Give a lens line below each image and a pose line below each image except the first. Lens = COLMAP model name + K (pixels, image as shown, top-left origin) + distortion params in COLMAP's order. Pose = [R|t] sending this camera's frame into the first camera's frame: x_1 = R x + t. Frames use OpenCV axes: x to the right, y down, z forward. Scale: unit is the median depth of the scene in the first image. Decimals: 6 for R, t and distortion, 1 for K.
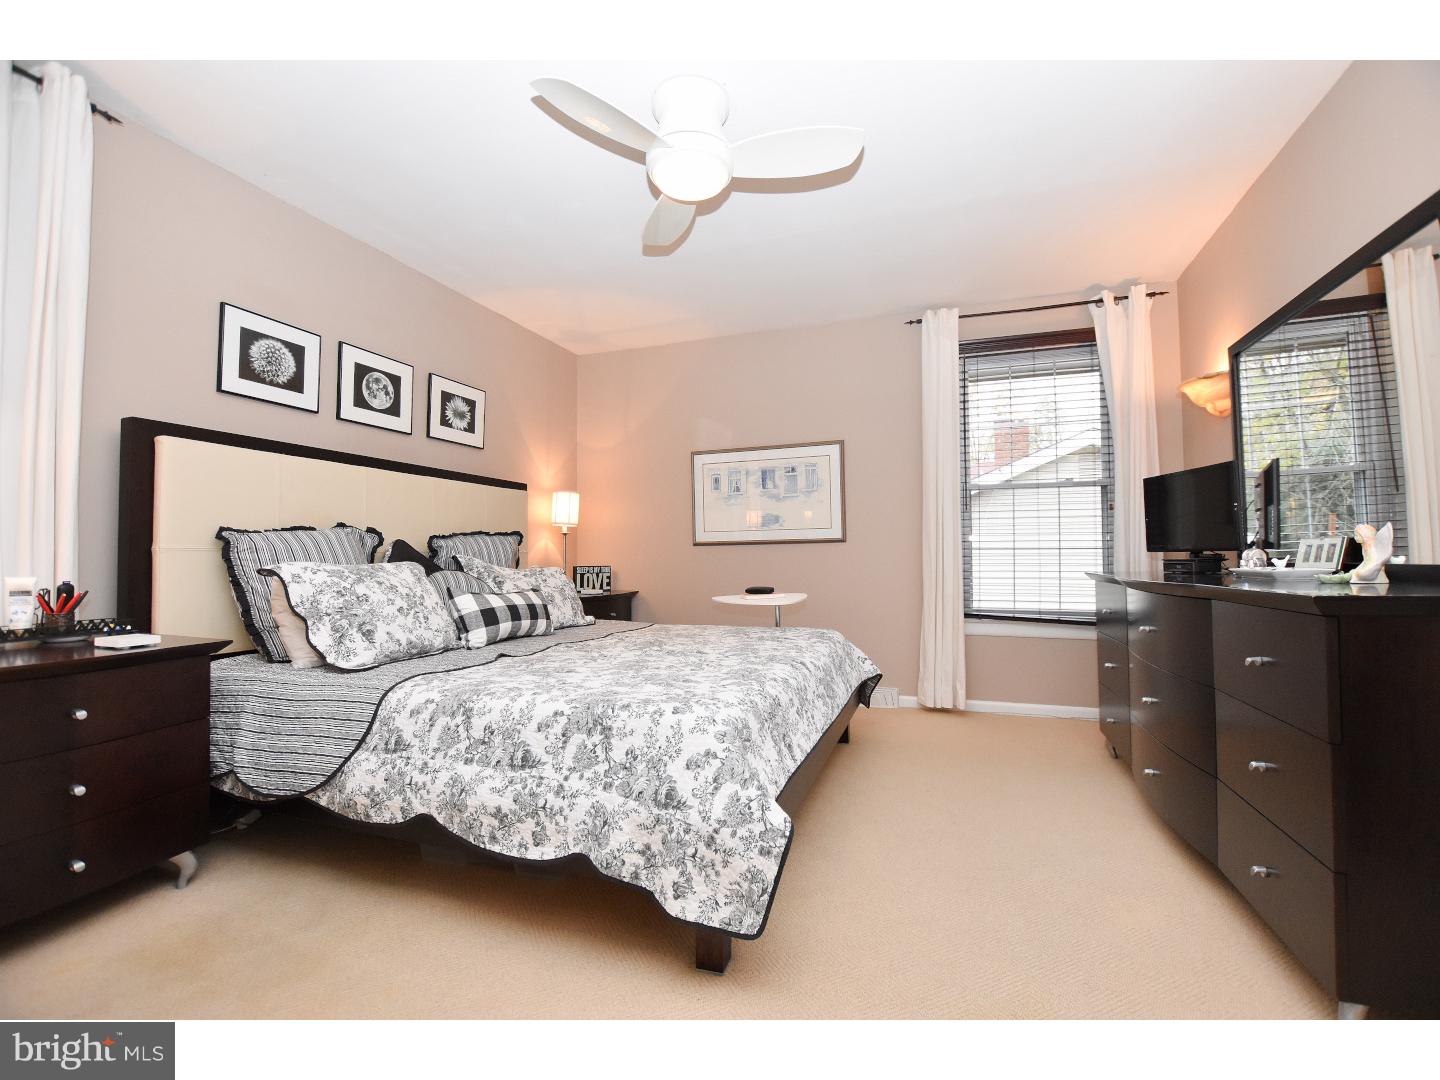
lens RADIAL K [[635.2, 0, 720.0], [0, 635.2, 540.0], [0, 0, 1]] dist [-0.036676, 0.005017]
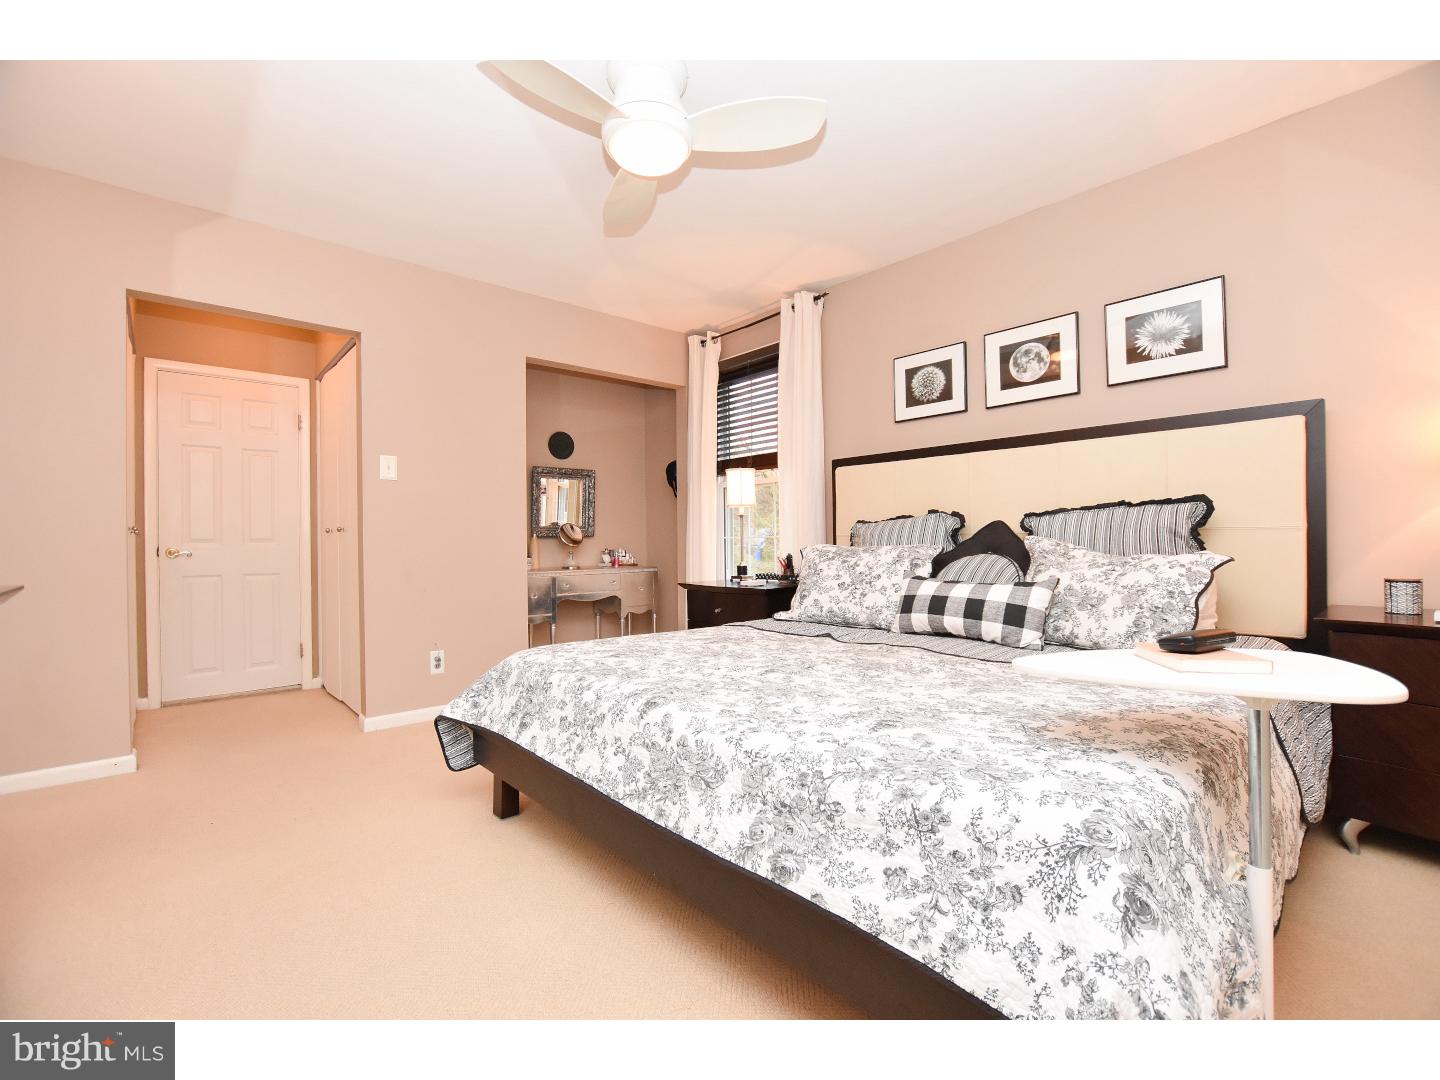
lens RADIAL K [[635.2, 0, 720.0], [0, 635.2, 540.0], [0, 0, 1]] dist [-0.036676, 0.005017]
pose [[-0.457559, 0.002601, -0.889175, 0.536118], [0.038499, 0.999116, -0.016889, 0.028636], [0.888345, -0.041960, -0.457255, 1.060670]]
